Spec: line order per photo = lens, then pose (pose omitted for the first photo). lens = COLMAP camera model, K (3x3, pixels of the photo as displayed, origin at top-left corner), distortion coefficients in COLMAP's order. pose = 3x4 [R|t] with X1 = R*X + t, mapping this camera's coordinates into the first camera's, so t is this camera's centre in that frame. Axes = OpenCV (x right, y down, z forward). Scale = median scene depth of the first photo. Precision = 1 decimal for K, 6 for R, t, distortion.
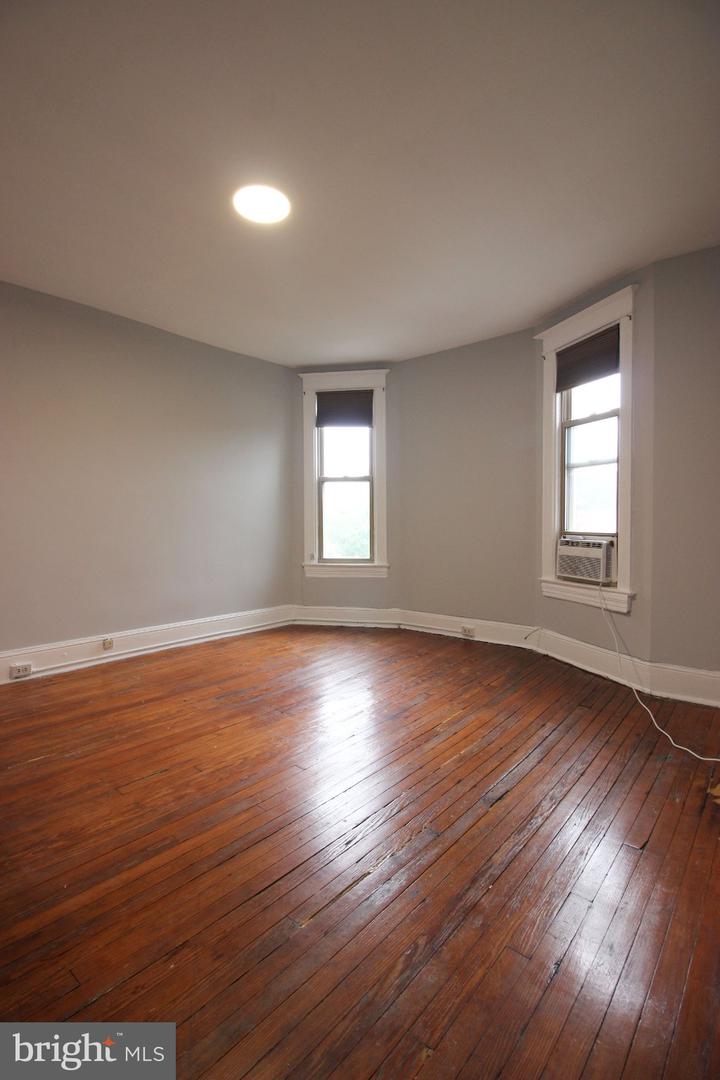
lens RADIAL K [[500.4, 0, 353.7], [0, 500.4, 533.4], [0, 0, 1]] dist [0.001296, -0.013647]
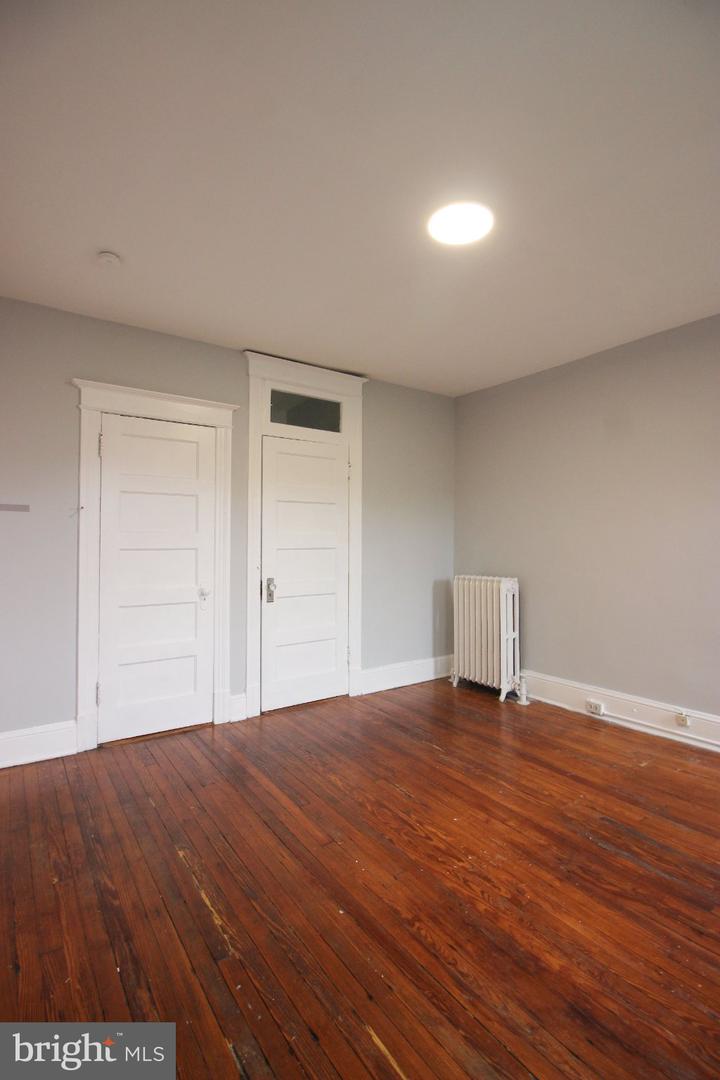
lens RADIAL K [[496.7, 0, 355.5], [0, 496.7, 532.7], [0, 0, 1]] dist [-0.000195, -0.012482]
pose [[-0.247032, -0.024308, -0.968702, 0.487047], [-0.027737, 0.999453, -0.018007, -0.065662], [0.968610, 0.022421, -0.247572, 0.728861]]
